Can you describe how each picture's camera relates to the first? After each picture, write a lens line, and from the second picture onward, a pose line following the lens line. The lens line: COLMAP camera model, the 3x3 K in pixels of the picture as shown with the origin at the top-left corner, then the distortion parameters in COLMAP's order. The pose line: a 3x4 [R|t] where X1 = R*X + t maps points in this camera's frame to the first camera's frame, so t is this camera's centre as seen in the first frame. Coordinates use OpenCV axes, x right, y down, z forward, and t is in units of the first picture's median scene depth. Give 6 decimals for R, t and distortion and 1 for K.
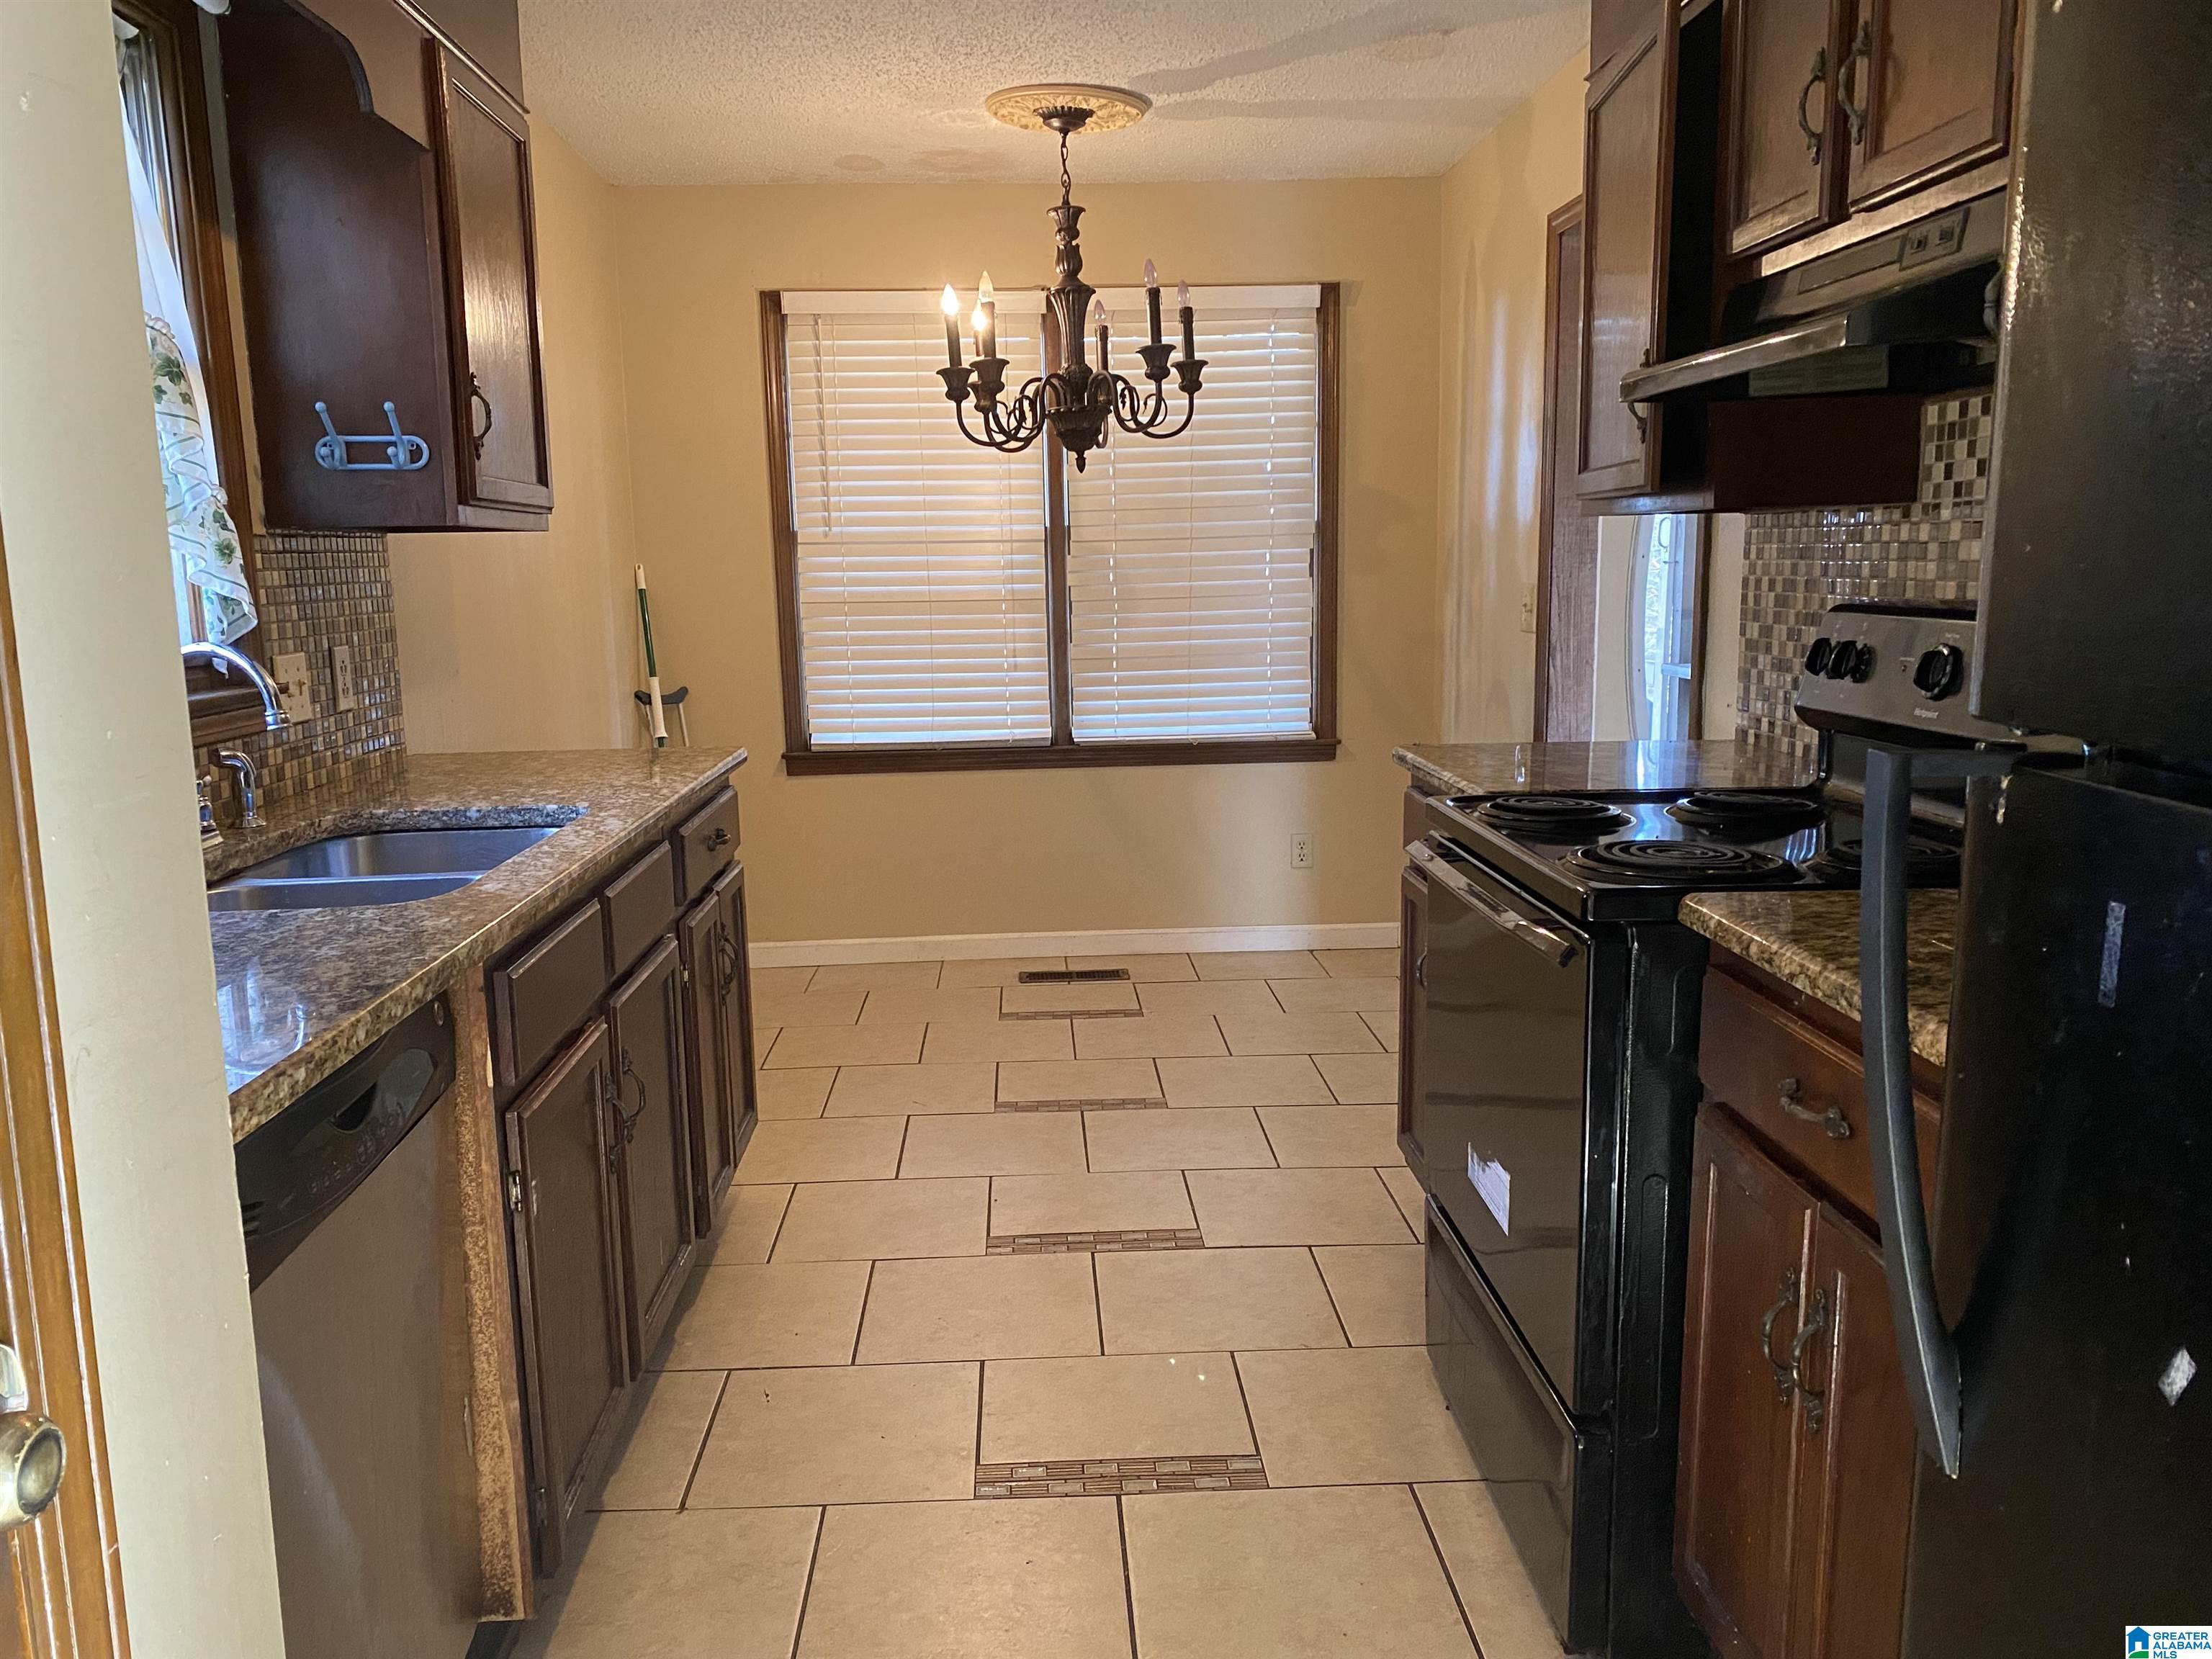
lens RADIAL K [[1683.7, 0, 1100.8], [0, 1683.7, 837.4], [0, 0, 1]] dist [0.046587, -0.028940]
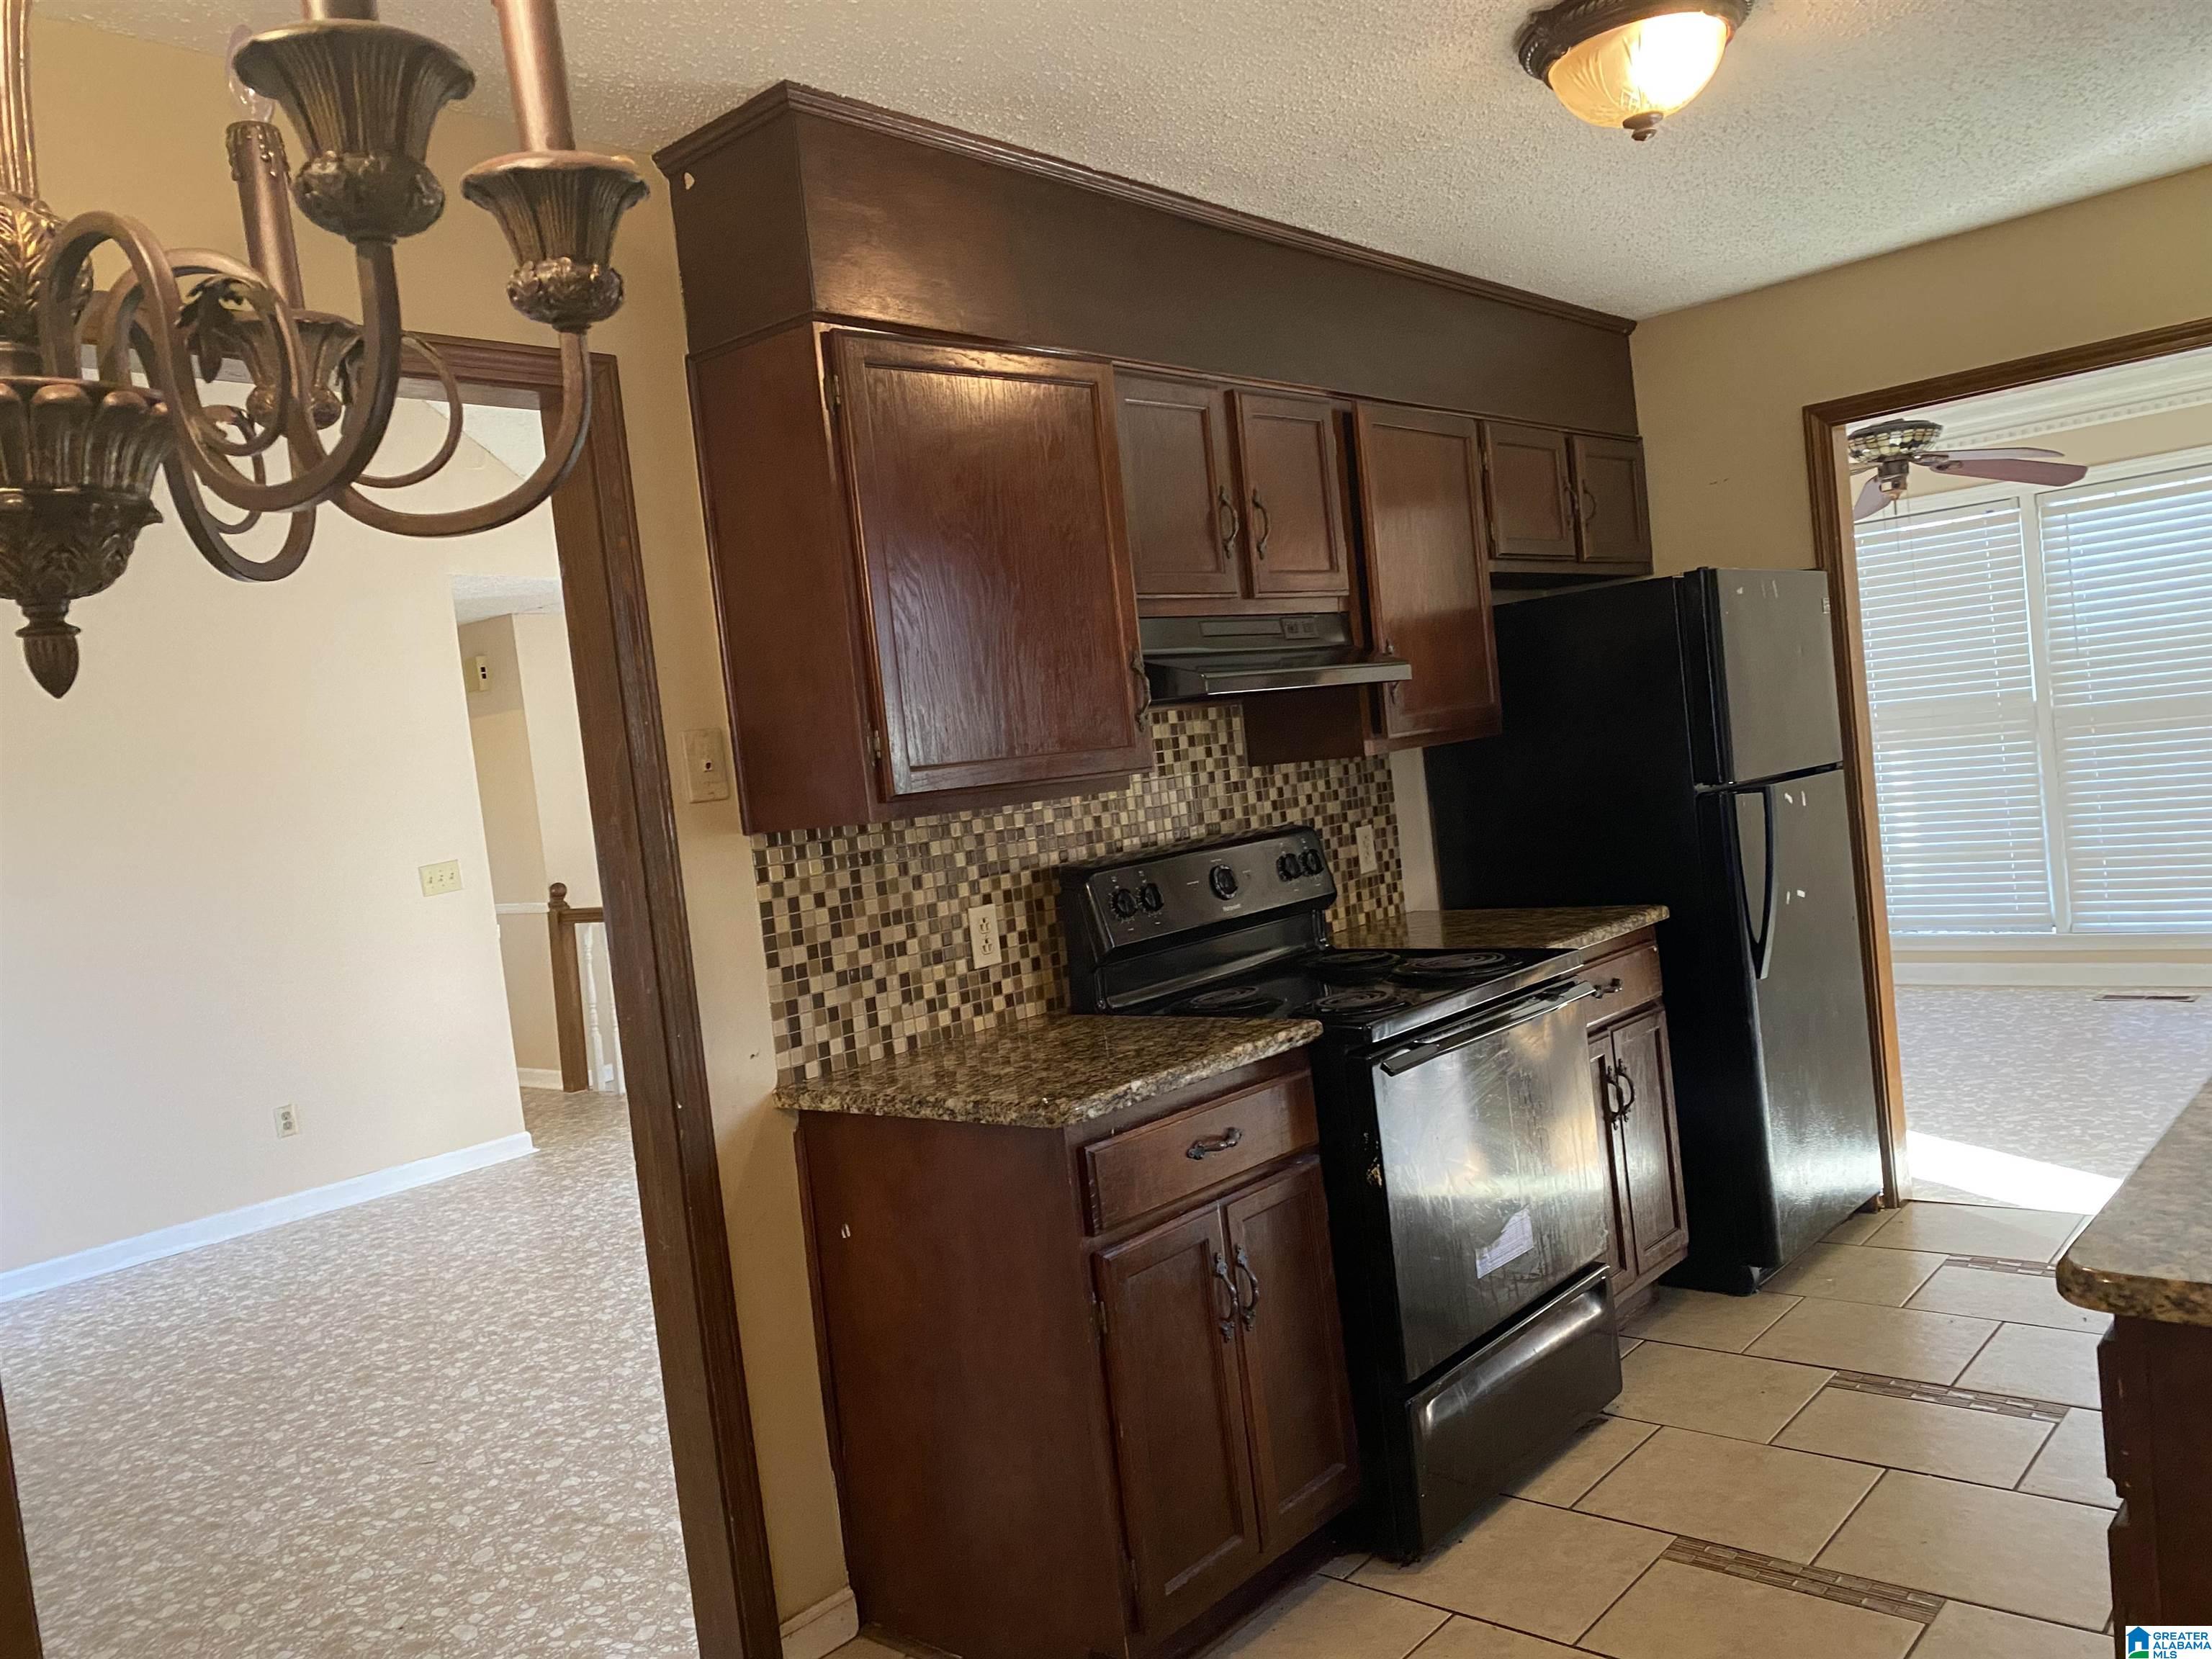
lens RADIAL K [[1683.7, 0, 1092.2], [0, 1683.7, 831.7], [0, 0, 1]] dist [0.046587, -0.028940]
pose [[-0.709888, 0.068814, 0.700945, -0.369654], [0.239165, 0.959633, 0.148006, -0.283772], [-0.662464, 0.272709, -0.697690, 1.519260]]
